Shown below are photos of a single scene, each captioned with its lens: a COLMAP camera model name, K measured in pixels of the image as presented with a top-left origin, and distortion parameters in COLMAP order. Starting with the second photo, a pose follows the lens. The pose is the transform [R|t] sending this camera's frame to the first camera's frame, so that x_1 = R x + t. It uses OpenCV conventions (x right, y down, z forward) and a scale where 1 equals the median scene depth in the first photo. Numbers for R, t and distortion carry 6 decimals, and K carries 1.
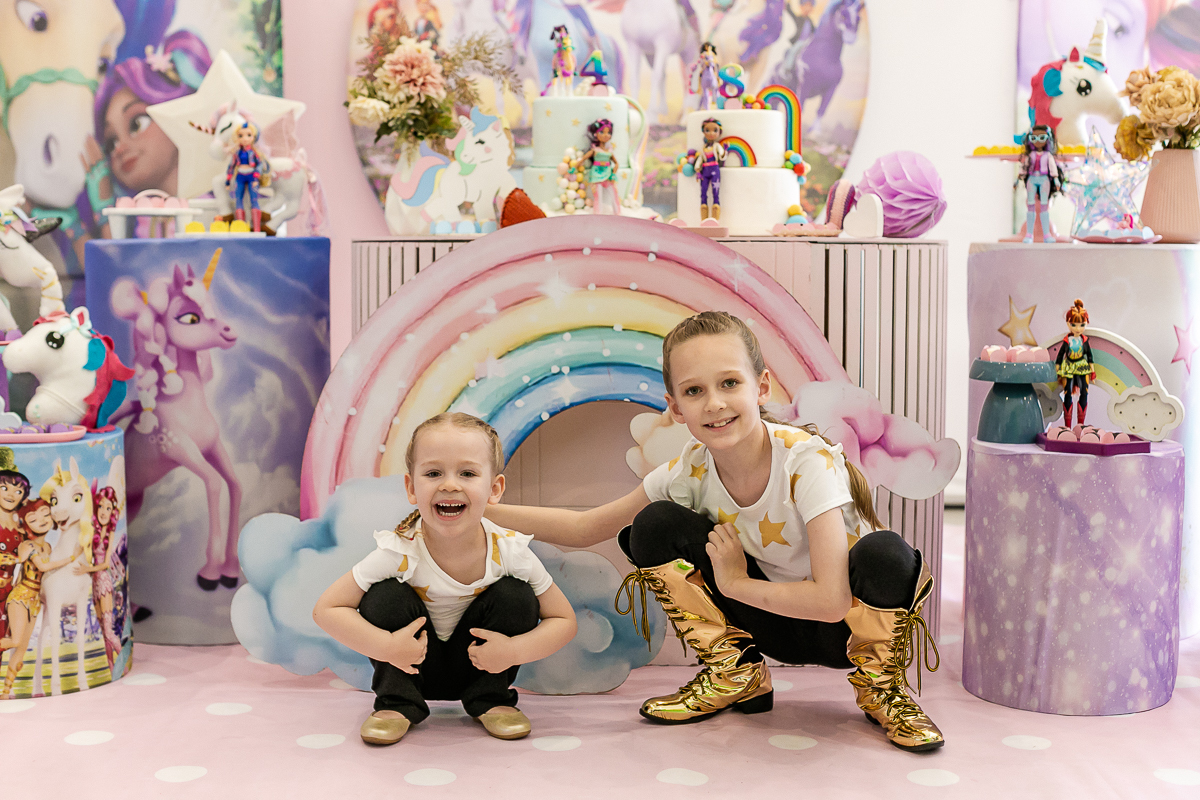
lens RADIAL K [[1739.7, 0, 553.5], [0, 1739.7, 400.8], [0, 0, 1]] dist [-0.107808, 0.041499]
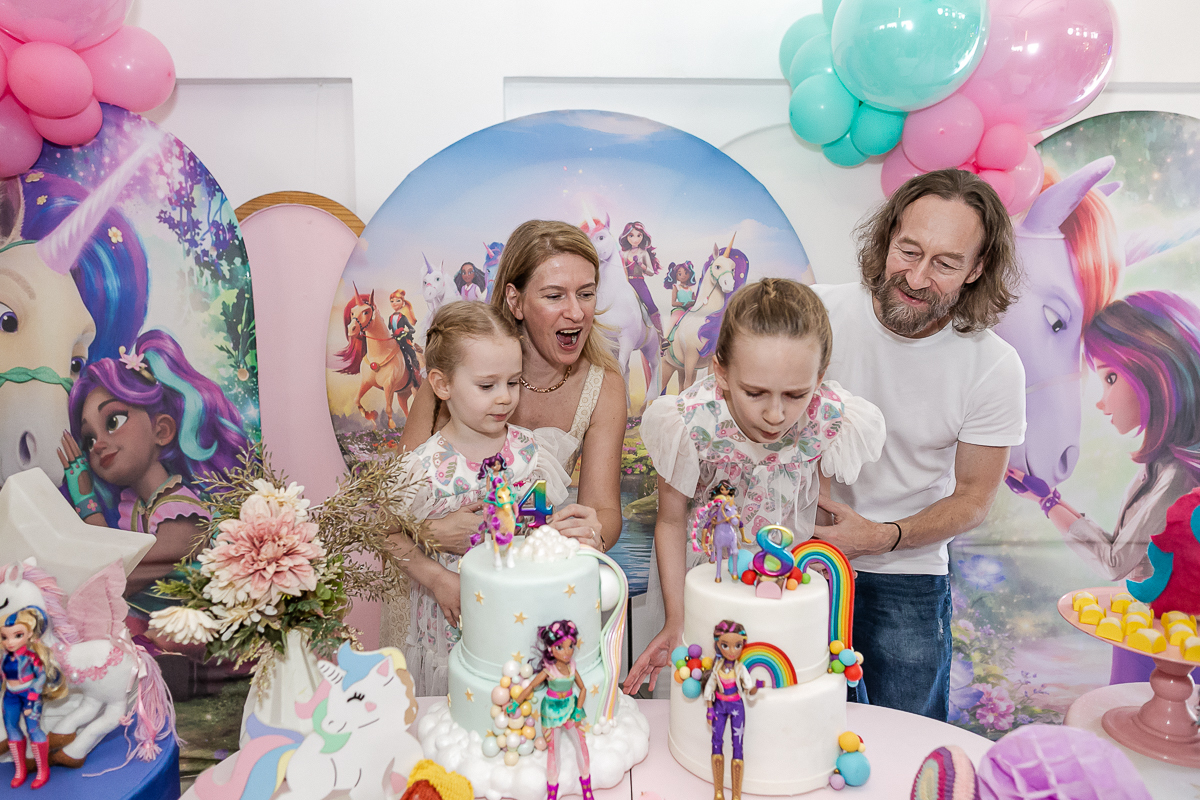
lens RADIAL K [[820.7, 0, 600.0], [0, 820.7, 400.0], [0, 0, 1]] dist [-0.070886, 0.049596]
pose [[0.998339, -0.004126, 0.057469, 0.025628], [0.002949, 0.999785, 0.020548, -0.250294], [-0.057541, -0.020345, 0.998136, 0.697785]]
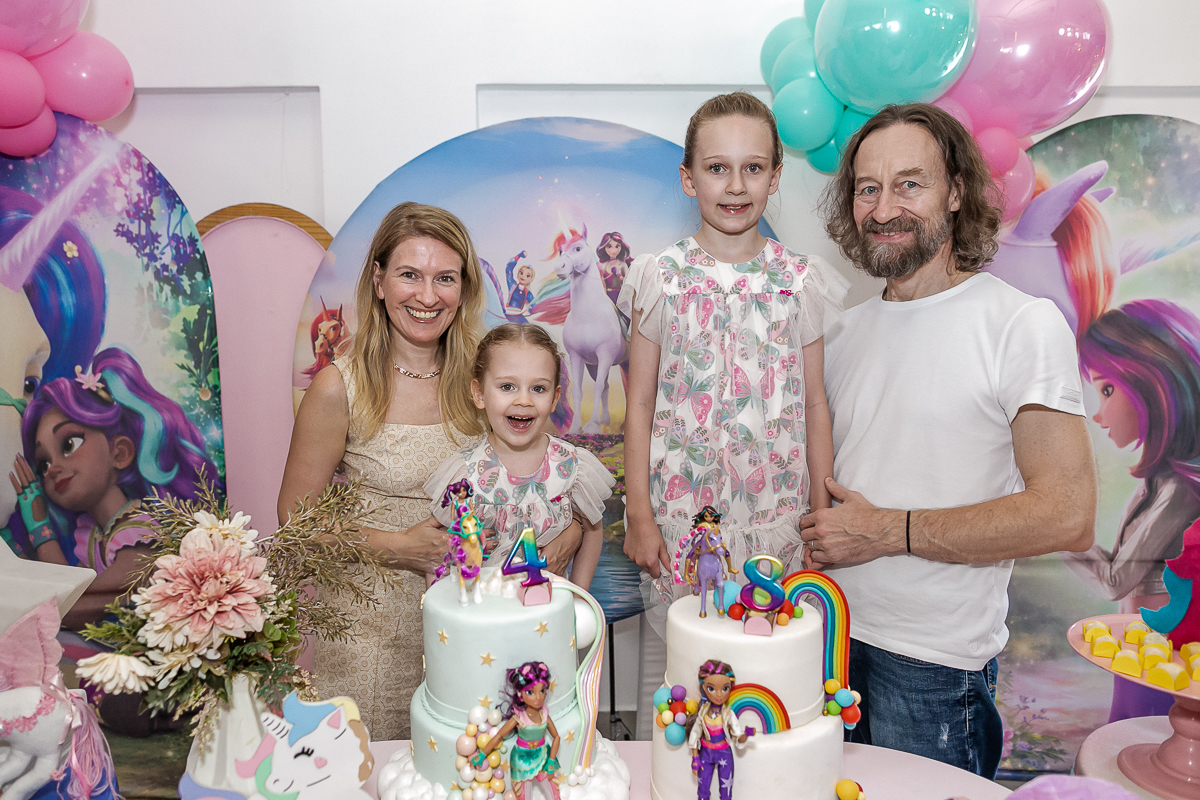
lens RADIAL K [[825.9, 0, 588.6], [0, 825.9, 400.8], [0, 0, 1]] dist [-0.071088, 0.049093]
pose [[0.997821, -0.011449, 0.064980, 0.030484], [0.011252, 0.999931, 0.003396, -0.251807], [-0.065014, -0.002658, 0.997881, 0.720621]]
